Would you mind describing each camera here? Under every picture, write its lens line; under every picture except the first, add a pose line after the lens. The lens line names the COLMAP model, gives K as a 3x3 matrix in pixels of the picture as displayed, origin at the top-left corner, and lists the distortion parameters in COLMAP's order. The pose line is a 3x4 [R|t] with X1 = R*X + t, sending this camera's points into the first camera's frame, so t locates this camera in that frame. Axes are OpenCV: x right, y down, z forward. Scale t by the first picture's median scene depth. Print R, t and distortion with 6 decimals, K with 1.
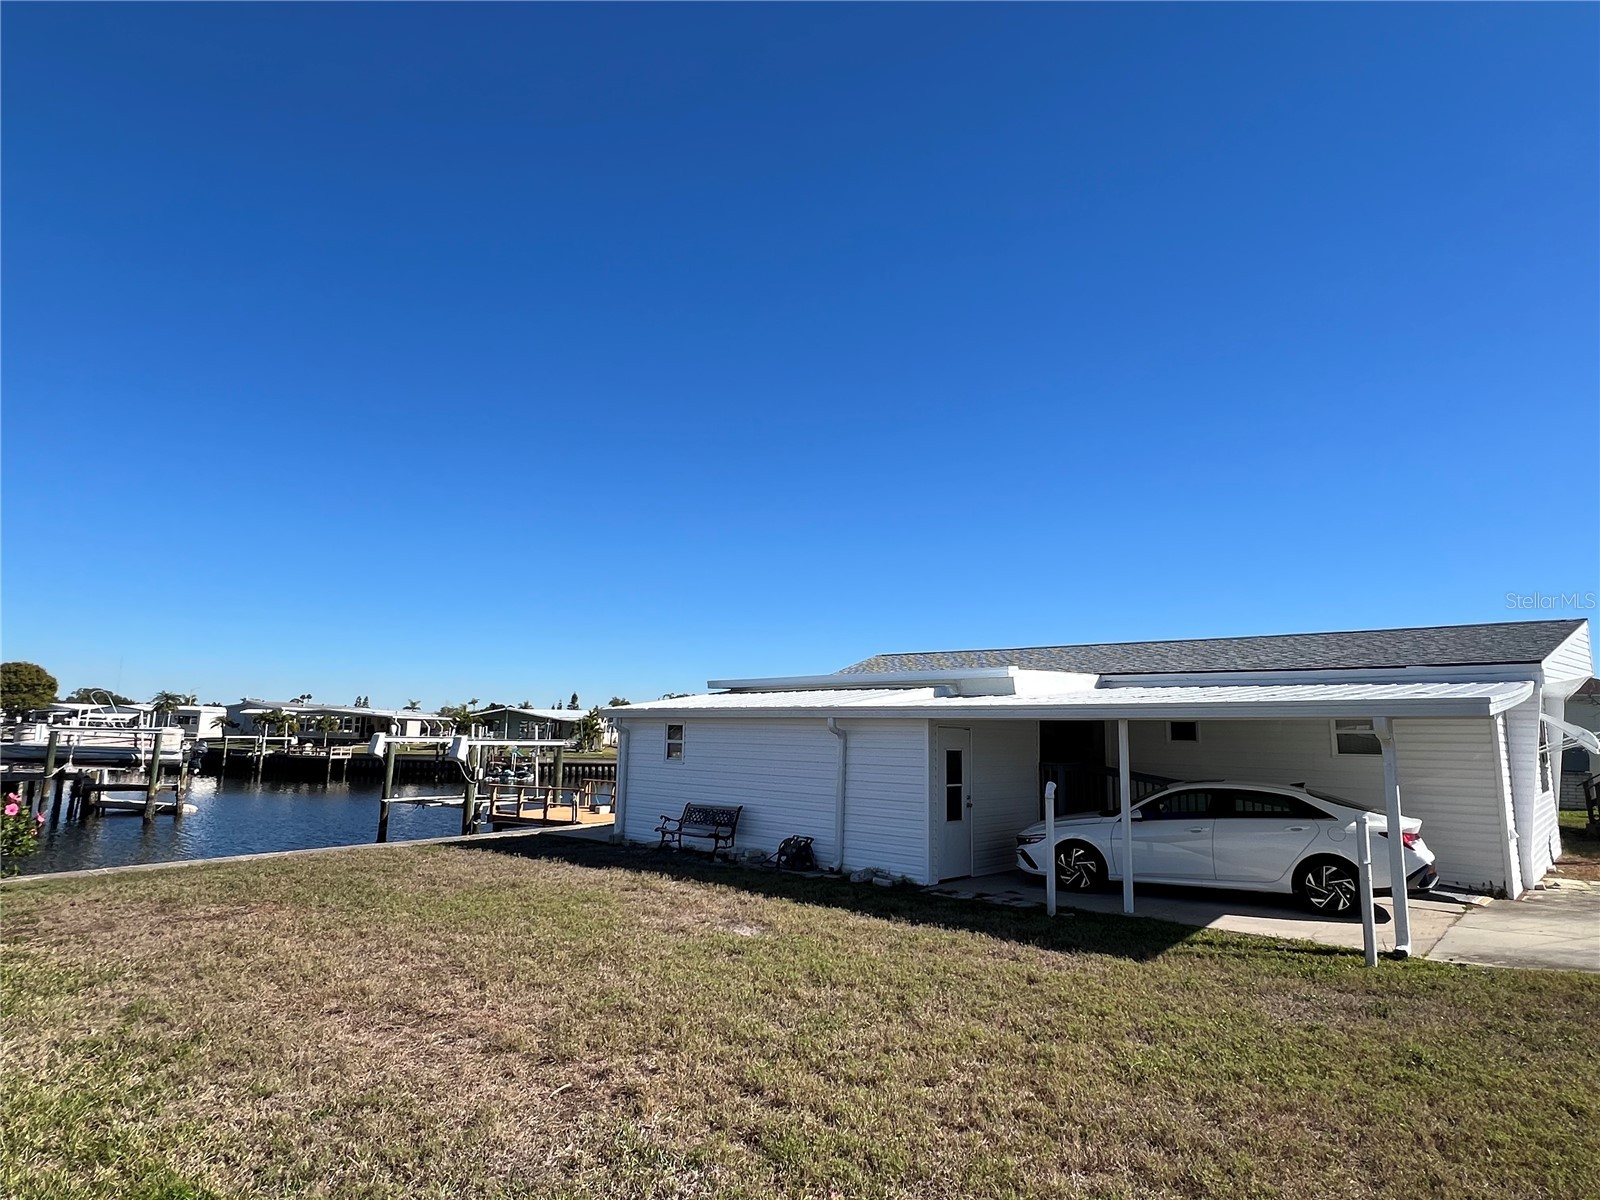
lens RADIAL K [[886.2, 0, 795.6], [0, 886.2, 600.1], [0, 0, 1]] dist [-0.006870, -0.000182]
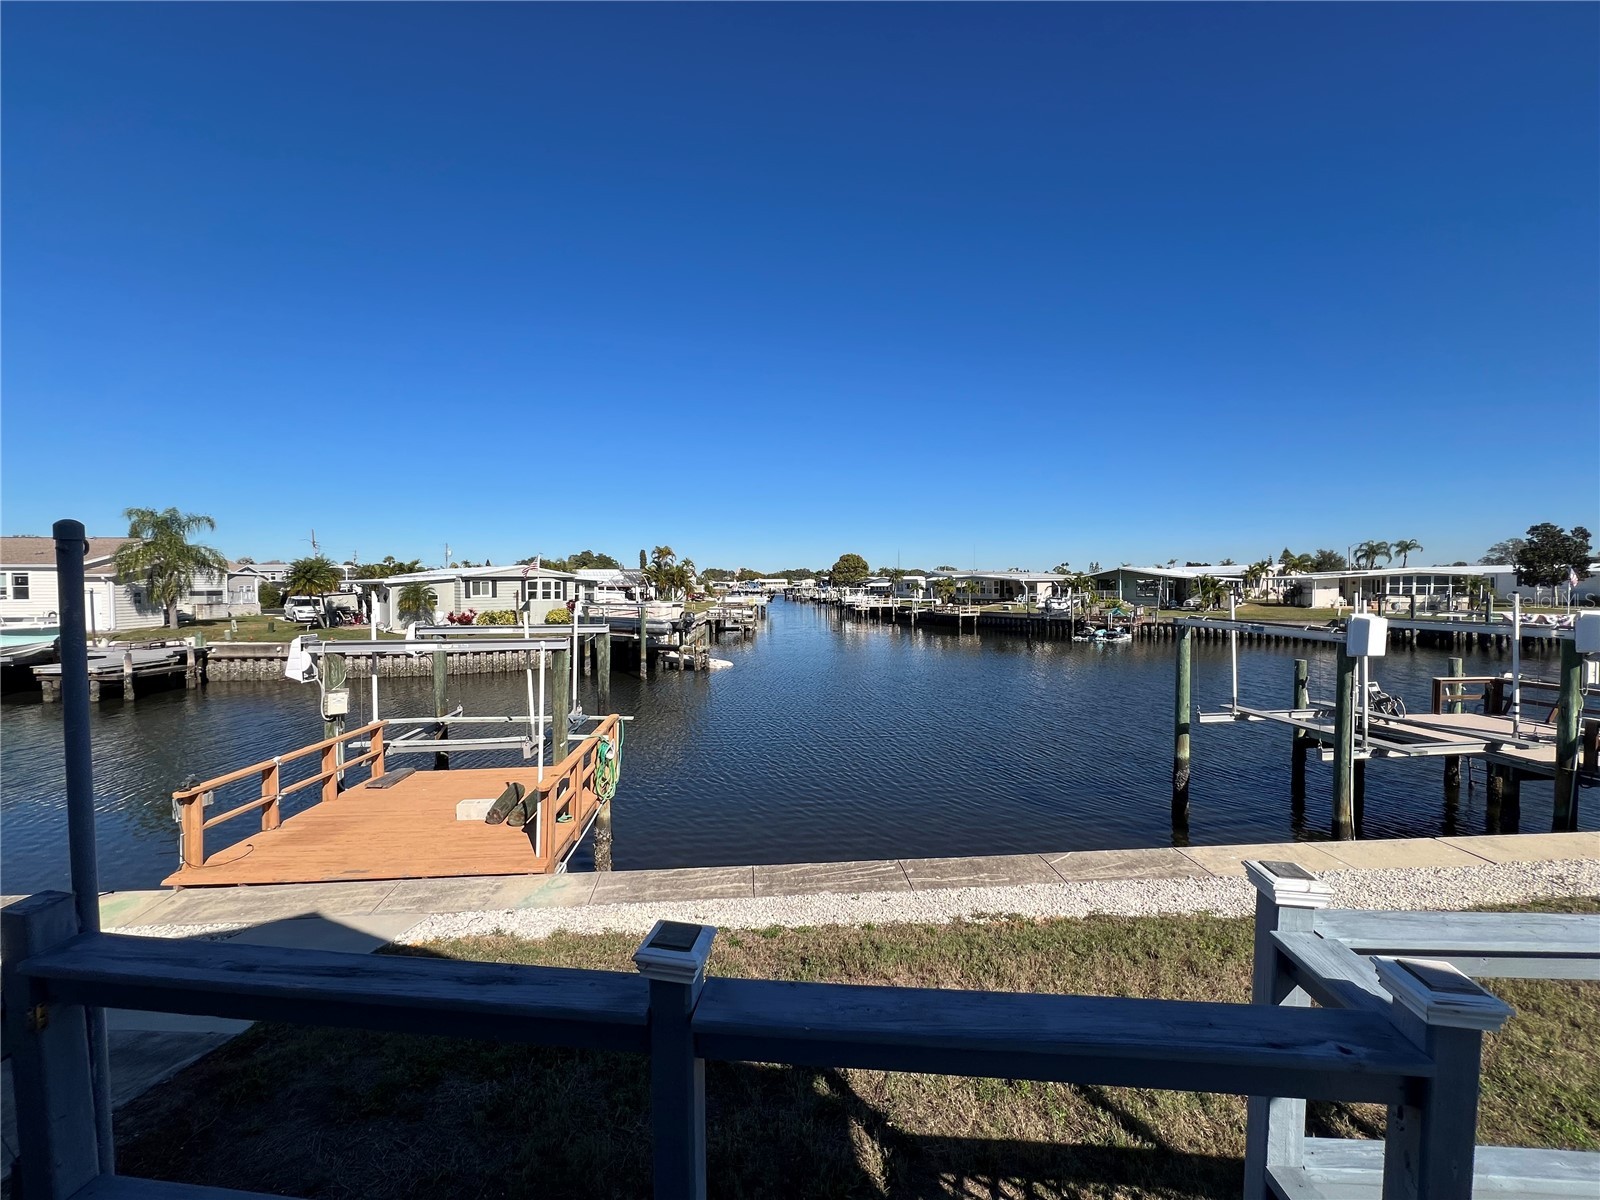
lens RADIAL K [[636.3, 0, 795.7], [0, 636.3, 595.3], [0, 0, 1]] dist [-0.003226, 0.000840]
pose [[0.598266, -0.011230, -0.801219, 0.040811], [0.139178, 0.986160, 0.090101, 0.040731], [0.789118, -0.165416, 0.591549, 0.307868]]
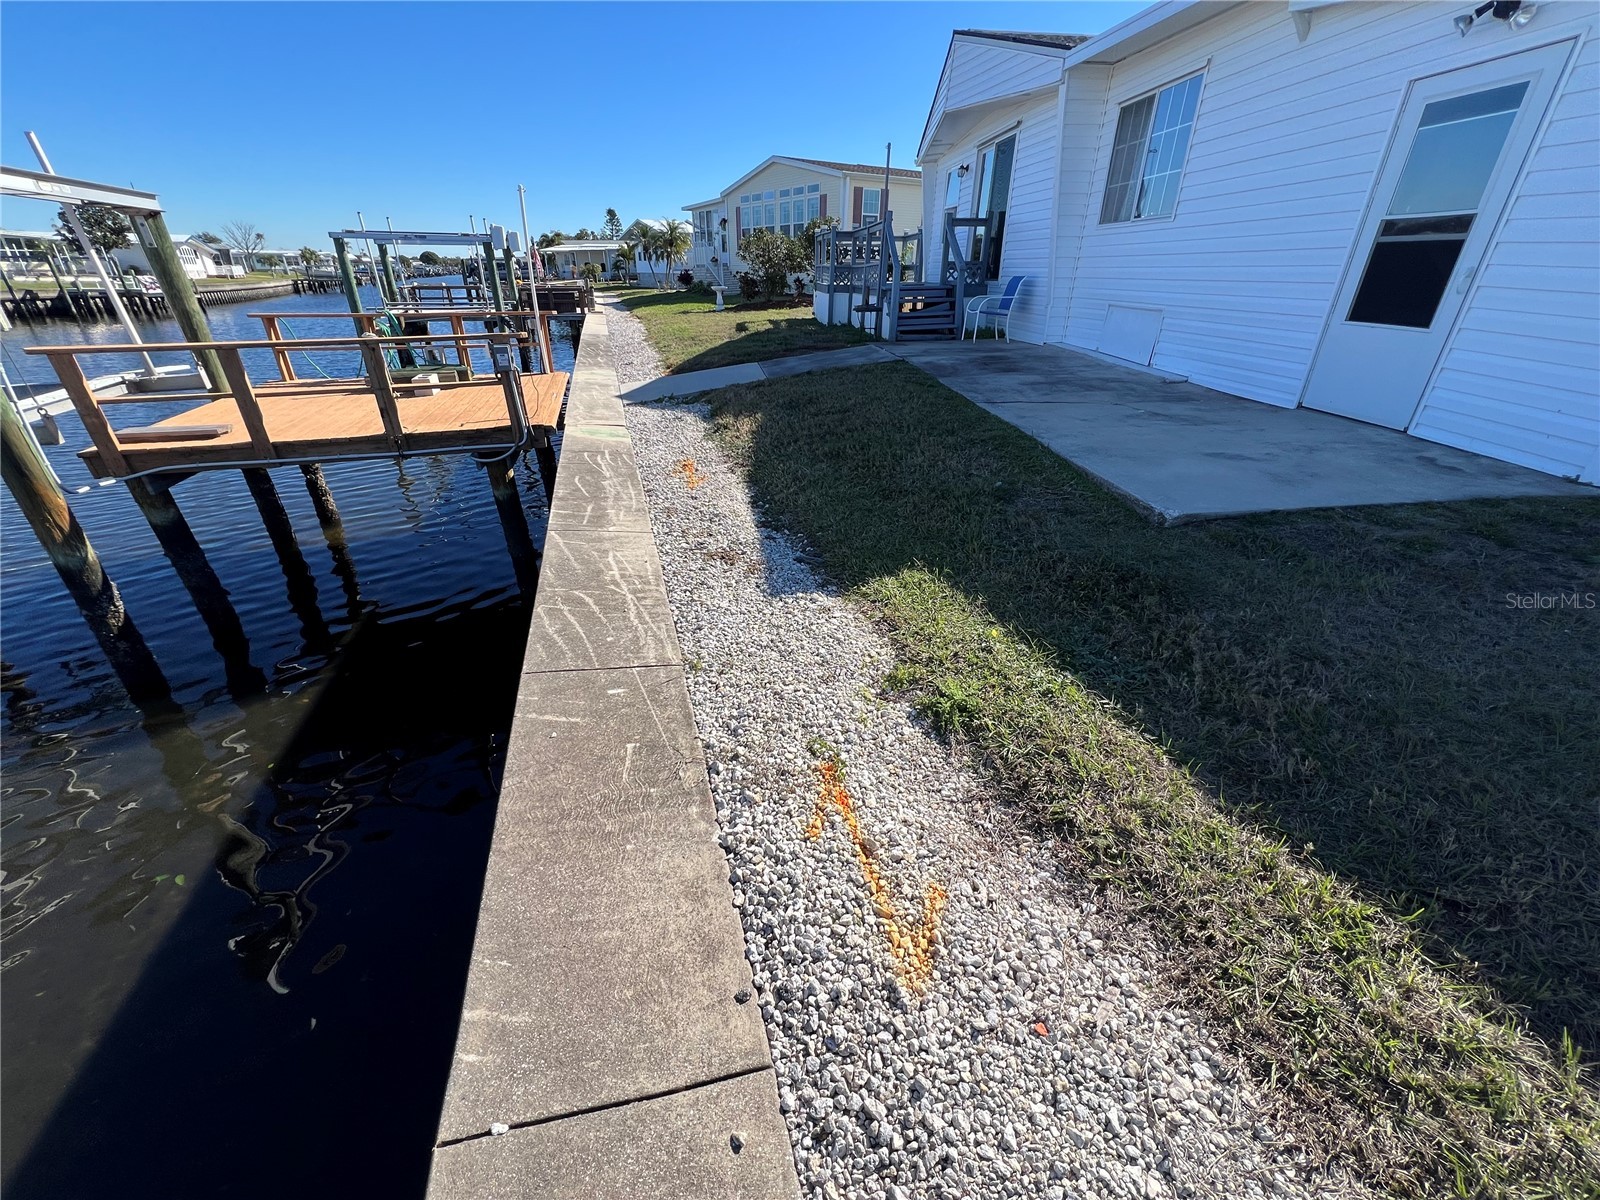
lens RADIAL K [[636.3, 0, 793.6], [0, 636.3, 595.2], [0, 0, 1]] dist [-0.003226, 0.000840]
pose [[0.673744, -0.353683, 0.648828, -0.106991], [-0.102066, 0.825068, 0.555738, 0.042901], [-0.731882, -0.440648, 0.519786, 0.215983]]
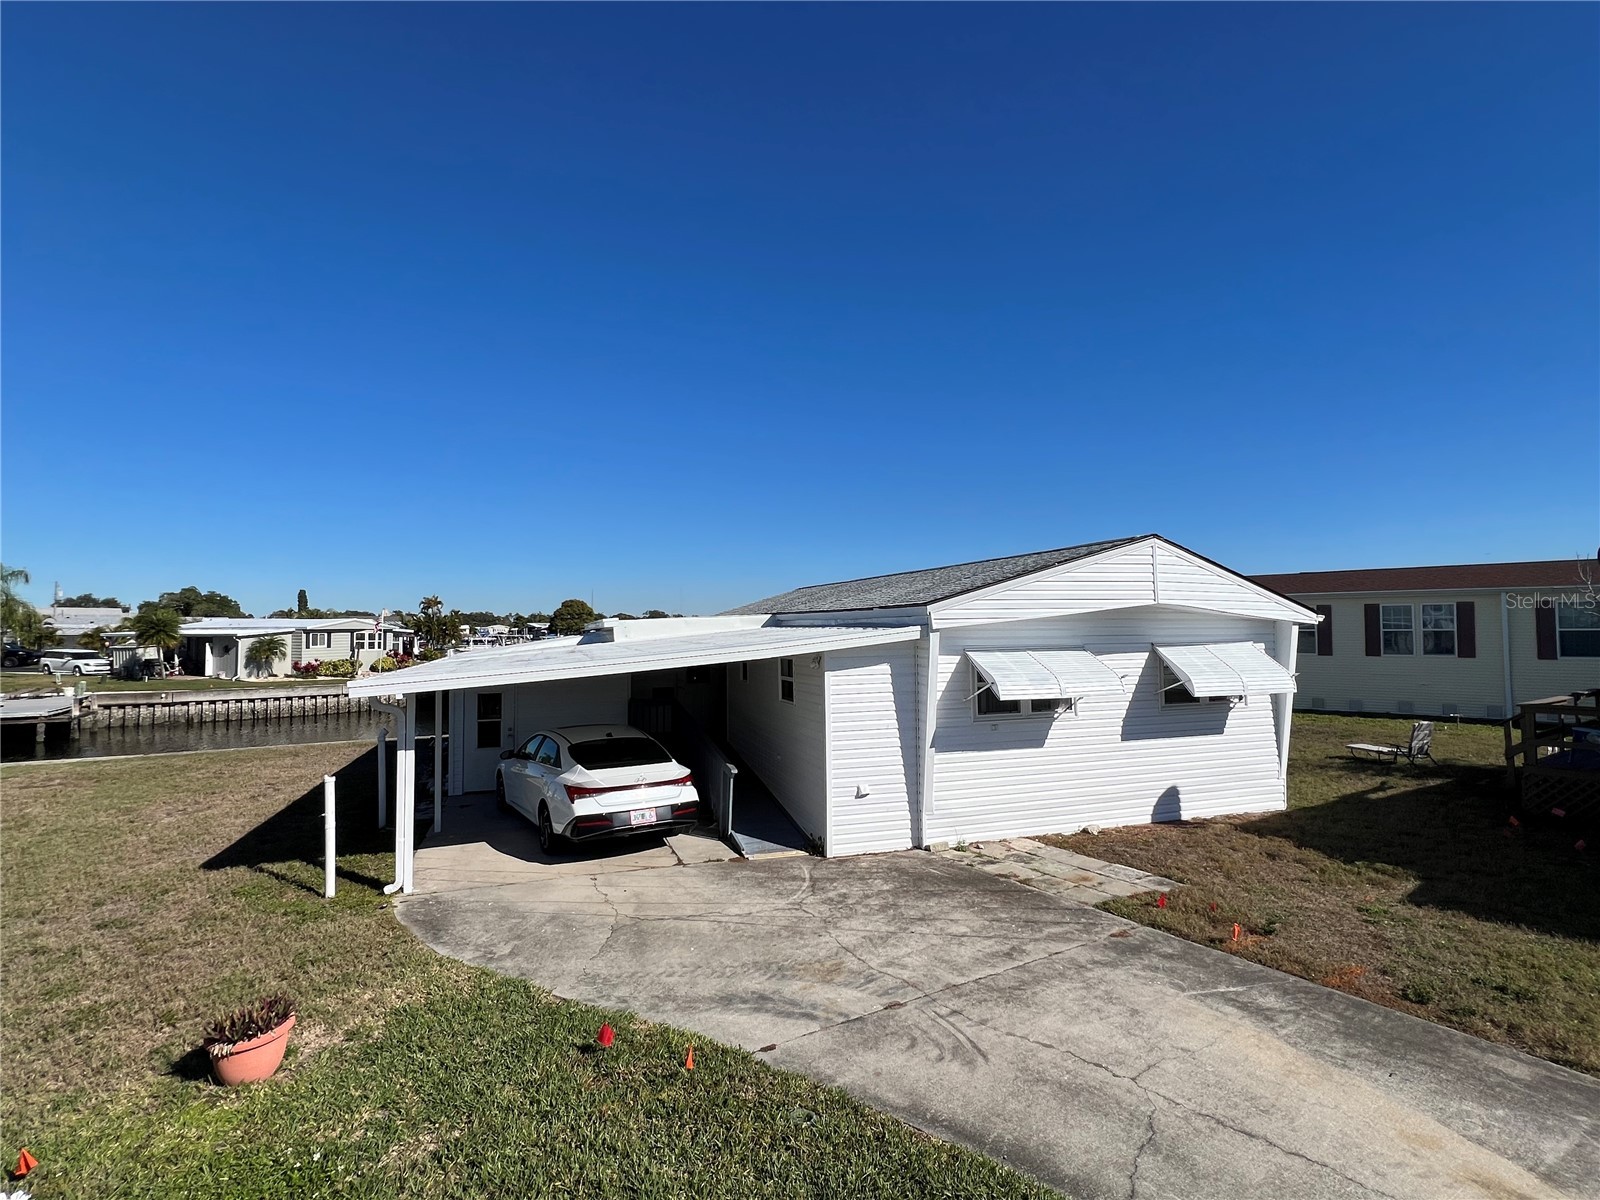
lens RADIAL K [[756.6, 0, 800.9], [0, 756.6, 601.7], [0, 0, 1]] dist [-0.005720, 0.000980]
pose [[0.877650, -0.045196, -0.477167, 0.166639], [0.098520, 0.991297, 0.087314, -0.001724], [0.469068, -0.123642, 0.874464, 0.042635]]
